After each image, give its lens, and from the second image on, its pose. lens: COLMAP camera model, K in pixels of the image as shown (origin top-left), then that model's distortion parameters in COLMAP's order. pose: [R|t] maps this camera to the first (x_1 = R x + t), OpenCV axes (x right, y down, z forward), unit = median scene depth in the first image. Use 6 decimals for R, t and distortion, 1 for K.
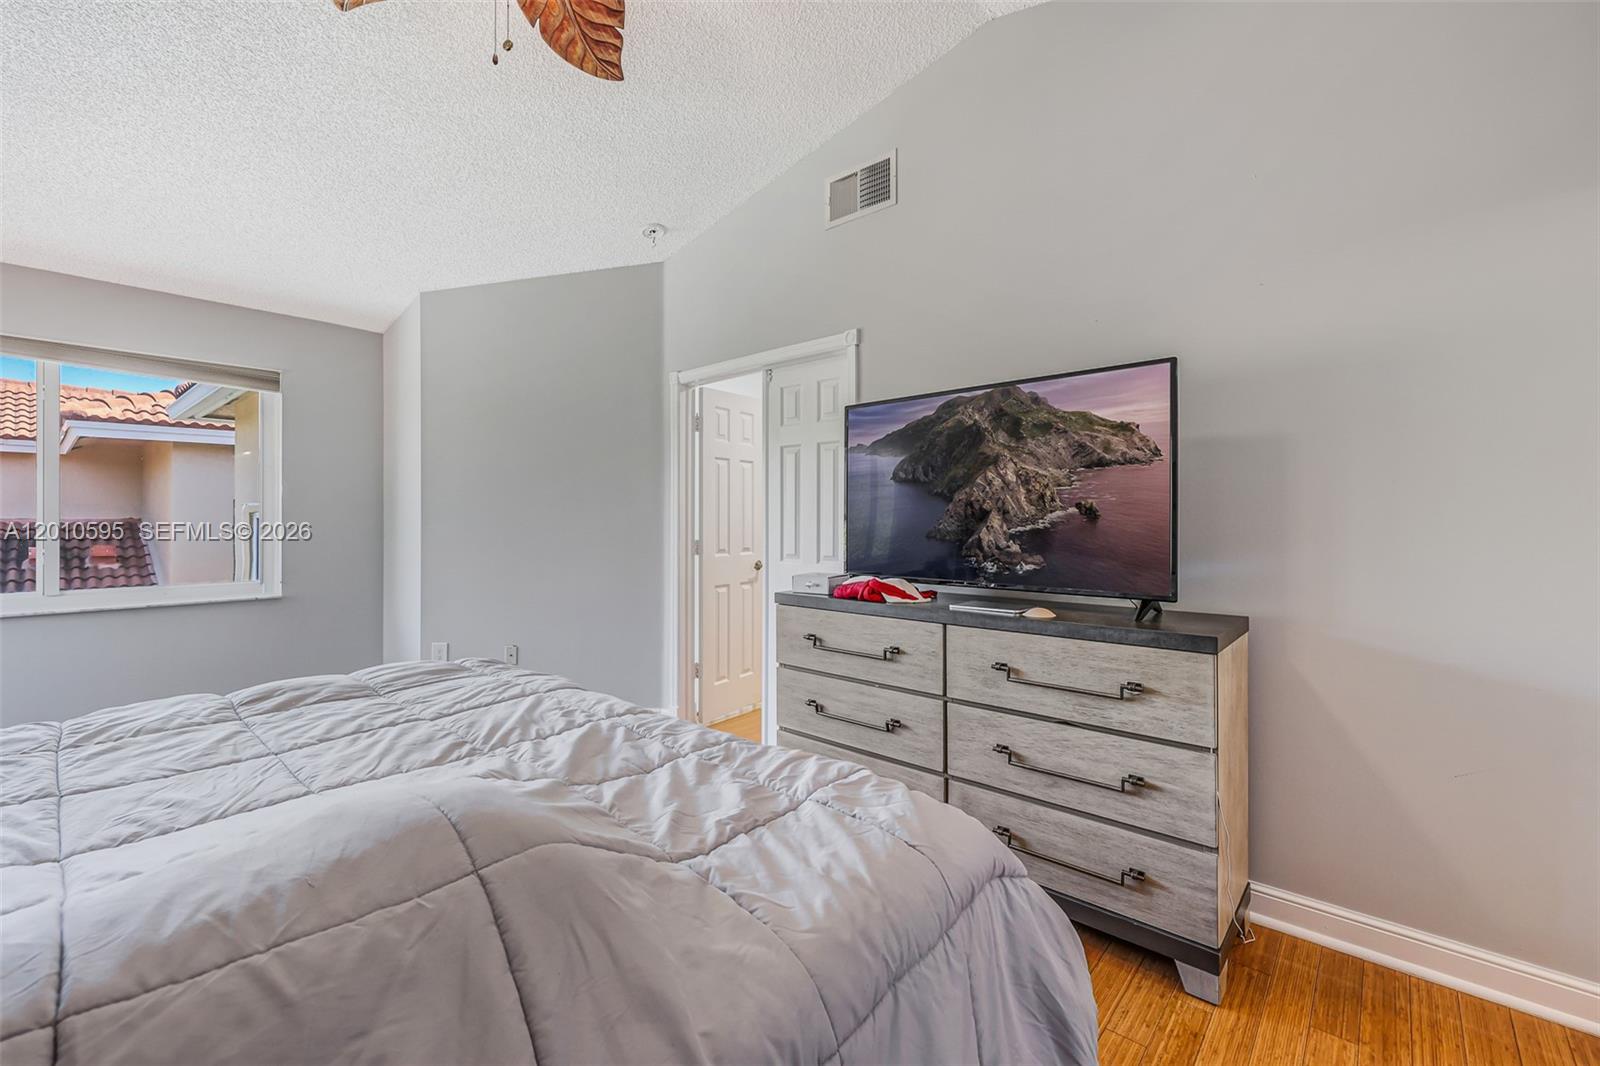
lens RADIAL K [[681.2, 0, 776.2], [0, 681.2, 517.0], [0, 0, 1]] dist [0.002675, -0.001446]
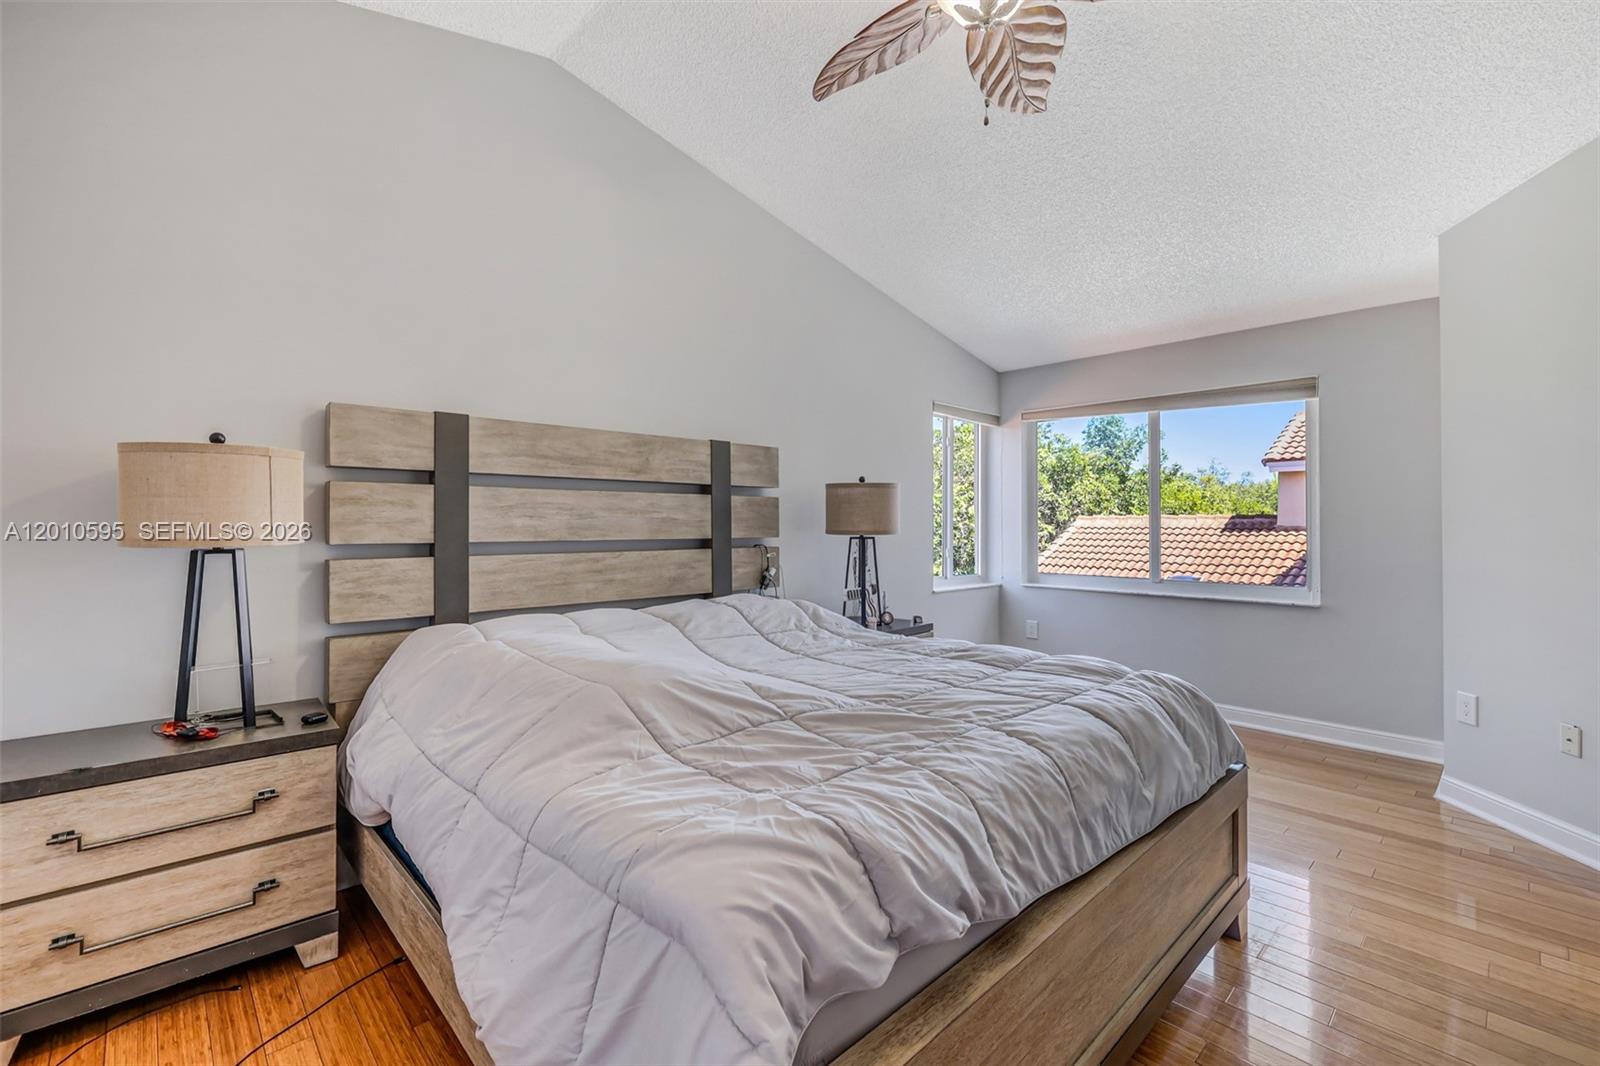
lens RADIAL K [[681.2, 0, 794.1], [0, 681.2, 531.1], [0, 0, 1]] dist [0.002675, -0.001446]
pose [[-0.062644, 0.008606, -0.997999, 0.778146], [0.000450, 0.999963, 0.008595, 0.001002], [0.998036, 0.000090, -0.062646, 0.800870]]
